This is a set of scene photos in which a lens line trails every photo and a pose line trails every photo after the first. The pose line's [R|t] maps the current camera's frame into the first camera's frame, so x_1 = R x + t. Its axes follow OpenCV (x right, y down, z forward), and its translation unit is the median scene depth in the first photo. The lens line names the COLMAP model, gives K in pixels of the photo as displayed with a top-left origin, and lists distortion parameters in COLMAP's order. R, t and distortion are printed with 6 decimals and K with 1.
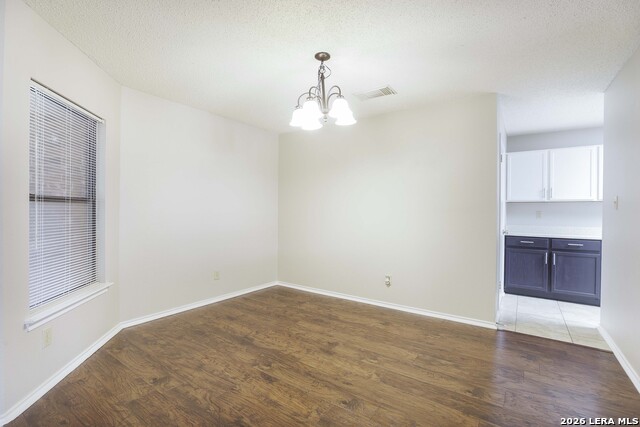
lens RADIAL K [[292.3, 0, 323.9], [0, 292.3, 210.9], [0, 0, 1]] dist [-0.035362, 0.001644]
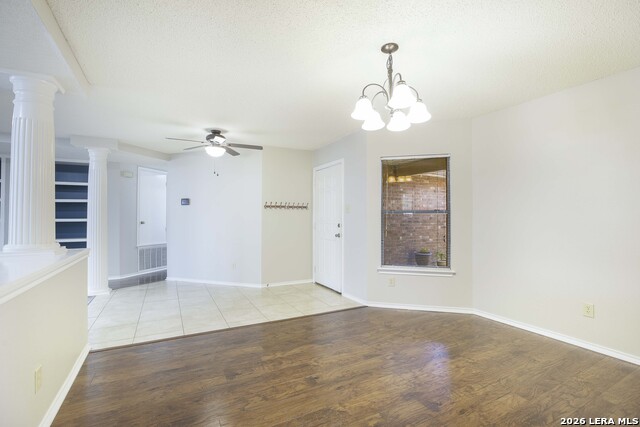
lens RADIAL K [[292.3, 0, 323.2], [0, 292.3, 214.4], [0, 0, 1]] dist [-0.035362, 0.001644]
pose [[-0.441021, -0.010420, -0.897436, 0.926146], [-0.006808, 0.999943, -0.008264, -0.007908], [0.897471, 0.002465, -0.441066, 1.252300]]
